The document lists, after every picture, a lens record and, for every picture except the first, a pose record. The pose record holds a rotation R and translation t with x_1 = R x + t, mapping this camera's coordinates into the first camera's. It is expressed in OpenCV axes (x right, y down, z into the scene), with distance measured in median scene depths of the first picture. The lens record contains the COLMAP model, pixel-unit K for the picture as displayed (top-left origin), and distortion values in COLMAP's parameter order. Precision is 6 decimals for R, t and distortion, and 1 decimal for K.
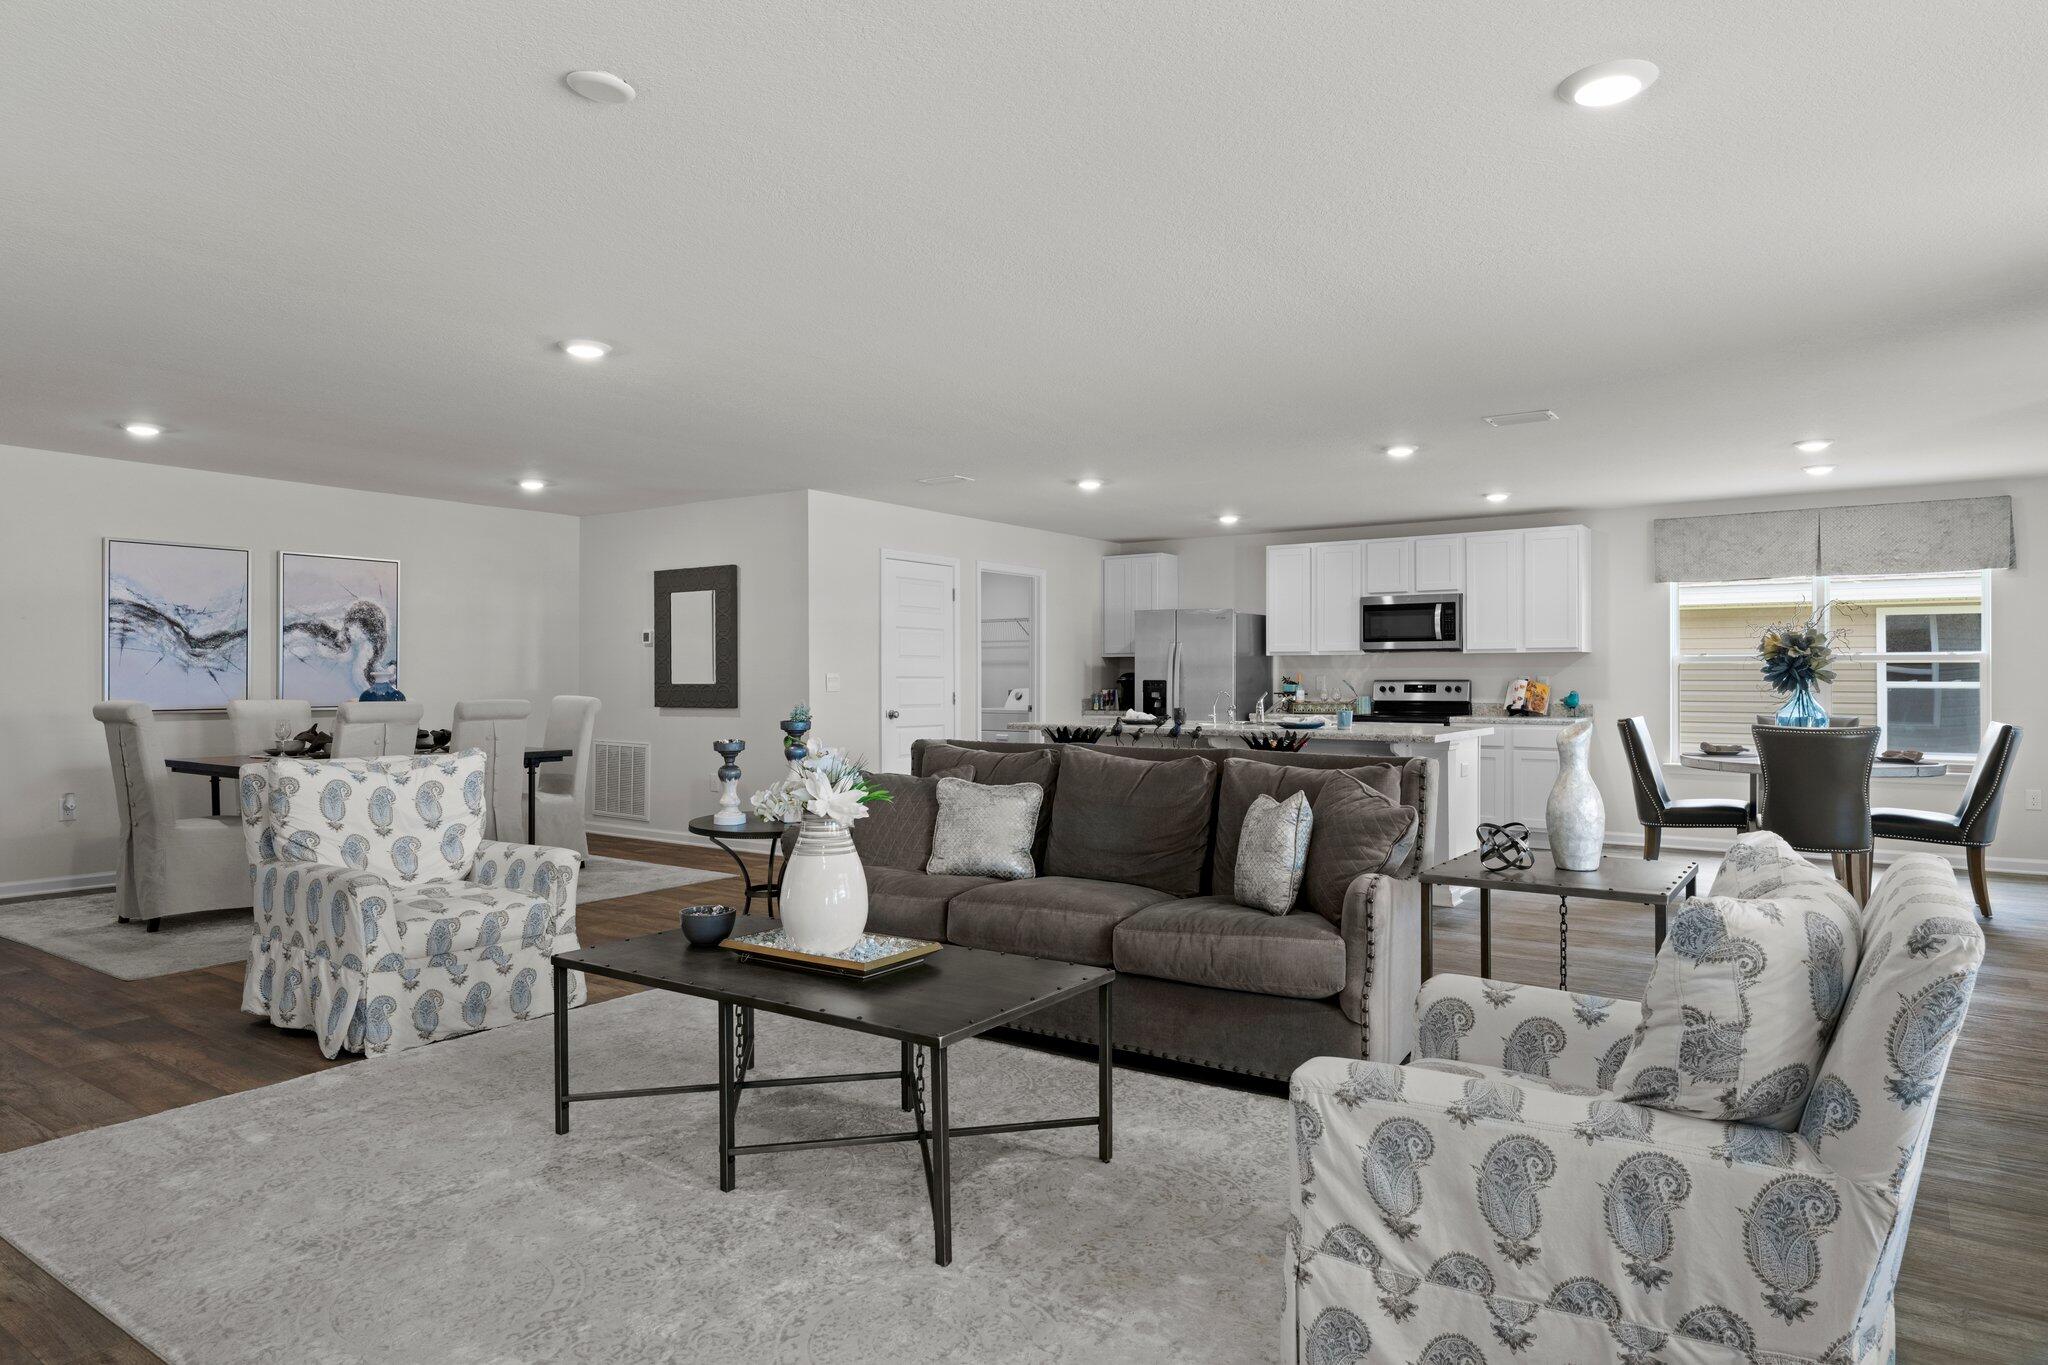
lens RADIAL K [[1198.7, 0, 1029.0], [0, 1198.7, 684.8], [0, 0, 1]] dist [0.004945, 0.003178]
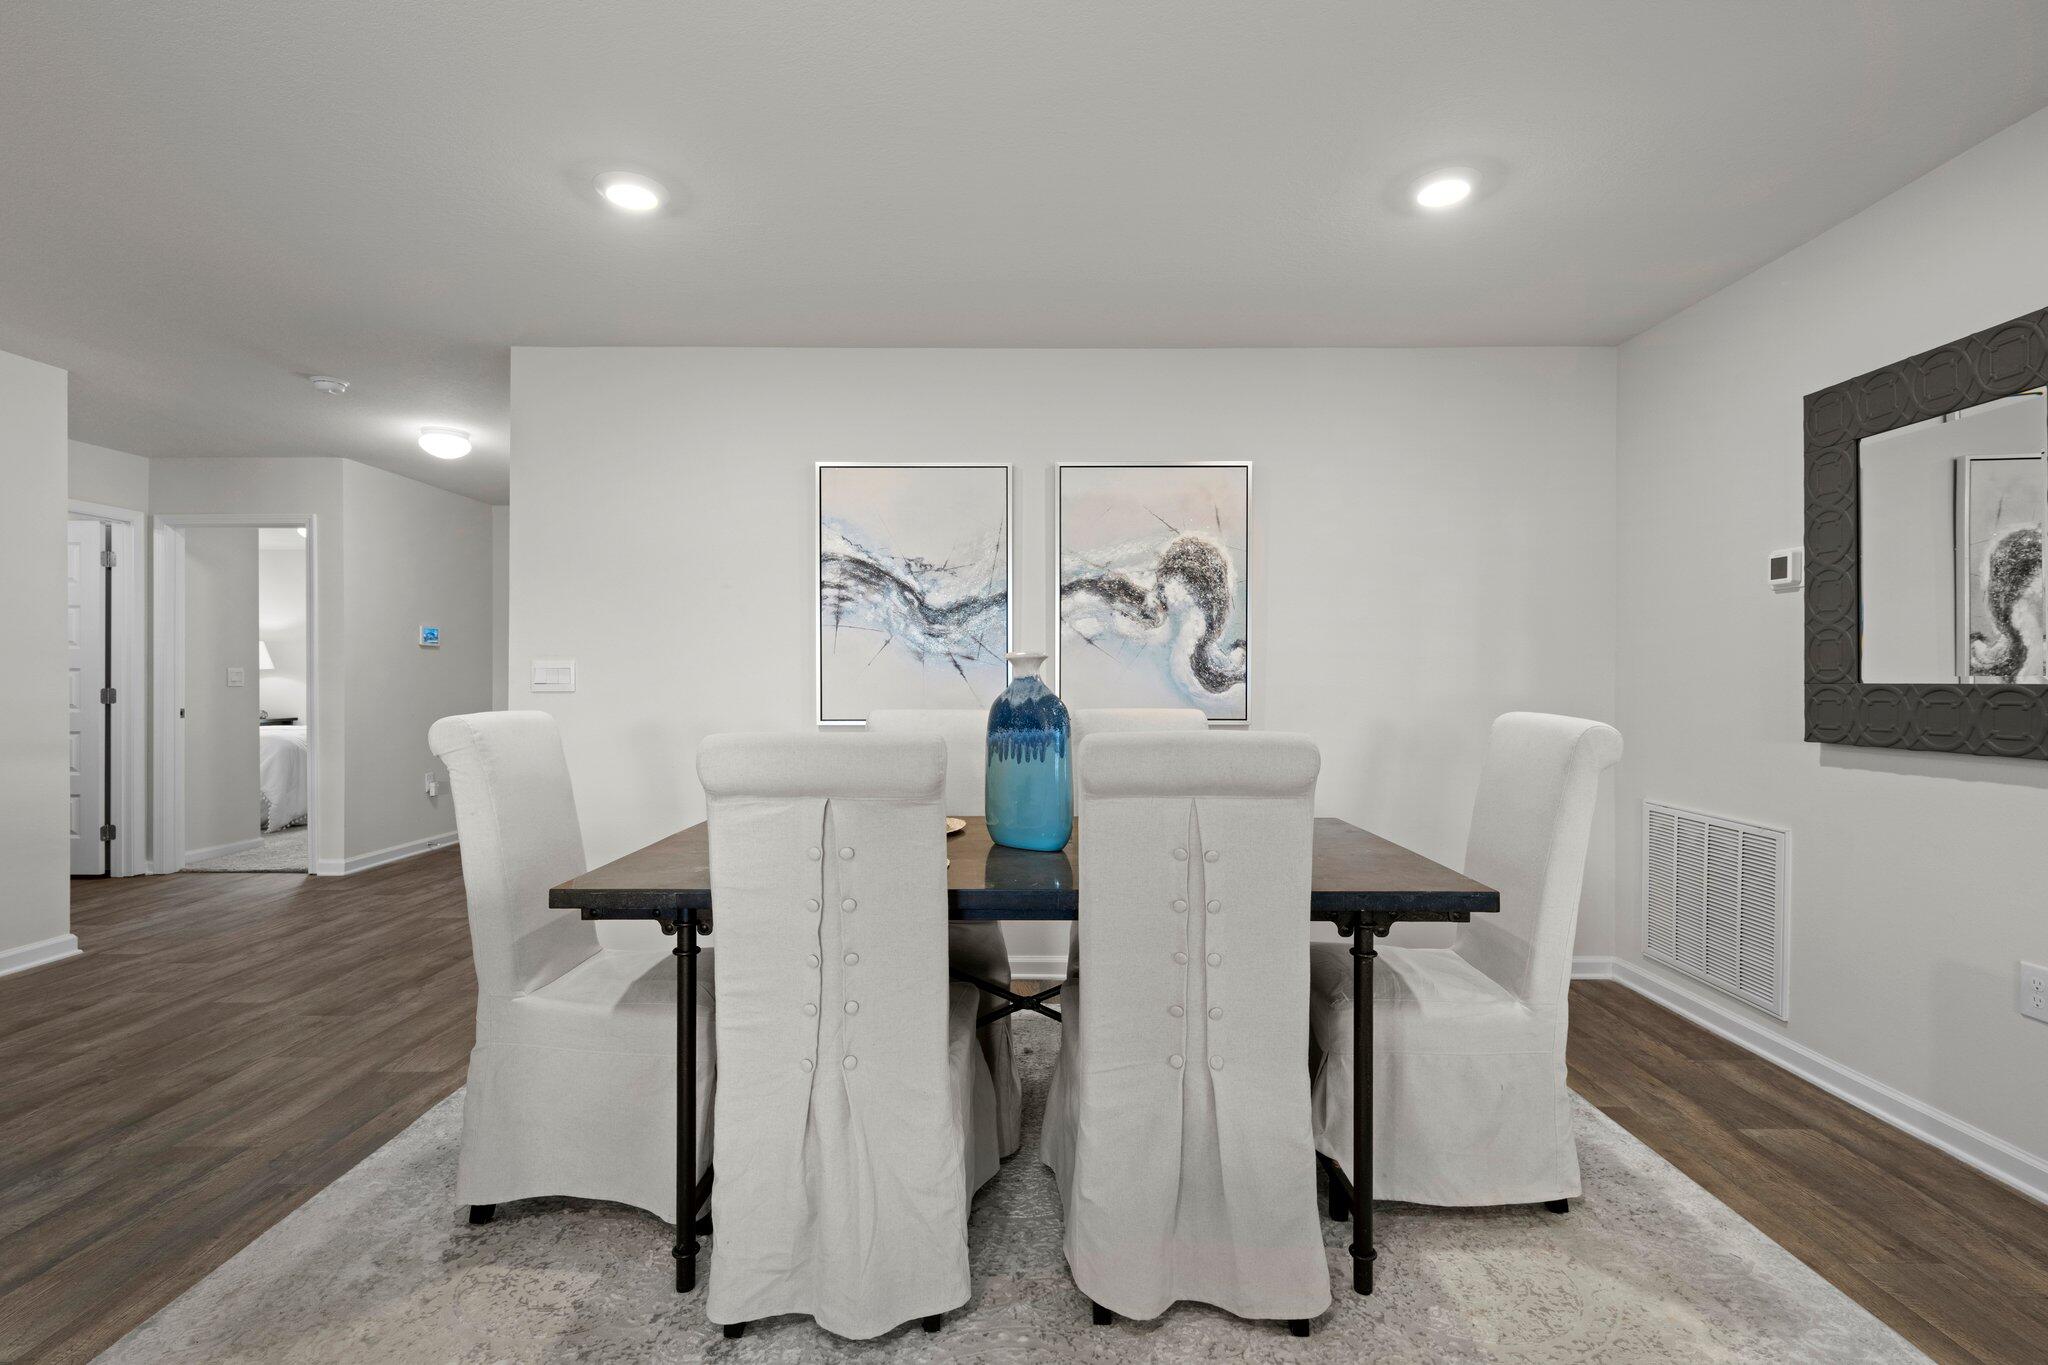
lens RADIAL K [[971.2, 0, 1026.6], [0, 971.2, 678.8], [0, 0, 1]] dist [0.001041, -0.000036]
pose [[0.571865, 0.000642, -0.820348, -0.231961], [-0.003721, 0.999991, -0.001811, -0.000726], [0.820340, 0.004089, 0.571862, 0.717437]]
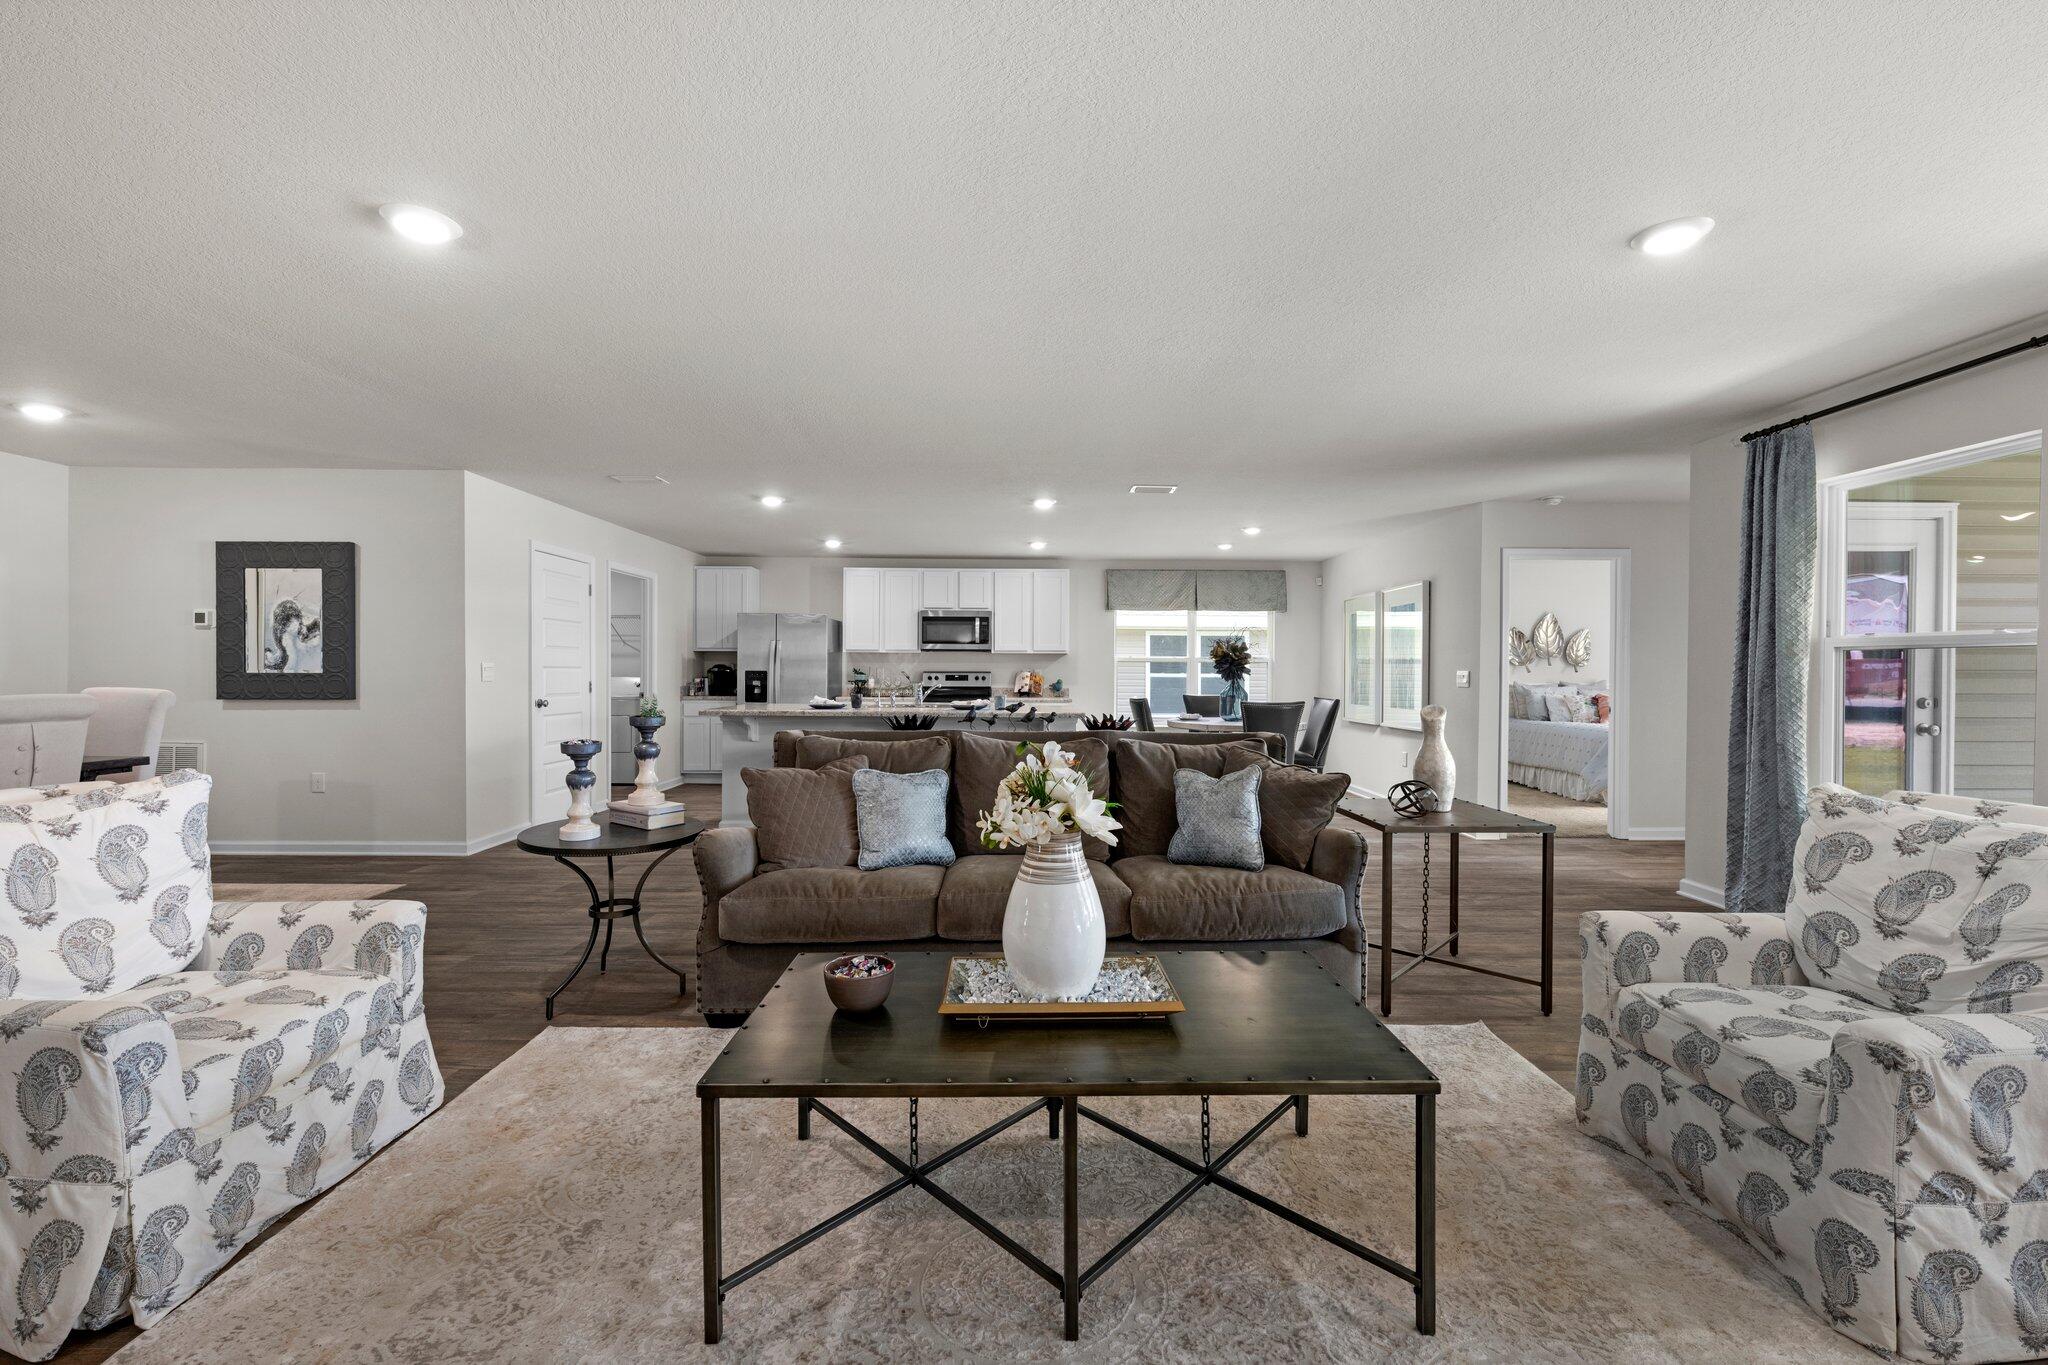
lens RADIAL K [[826.3, 0, 1017.3], [0, 826.3, 677.9], [0, 0, 1]] dist [-0.002140, 0.000928]
pose [[0.816379, -0.000089, 0.577517, -0.218258], [-0.003073, 0.999985, 0.004498, -0.001558], [-0.577508, -0.005447, 0.816367, 0.219250]]
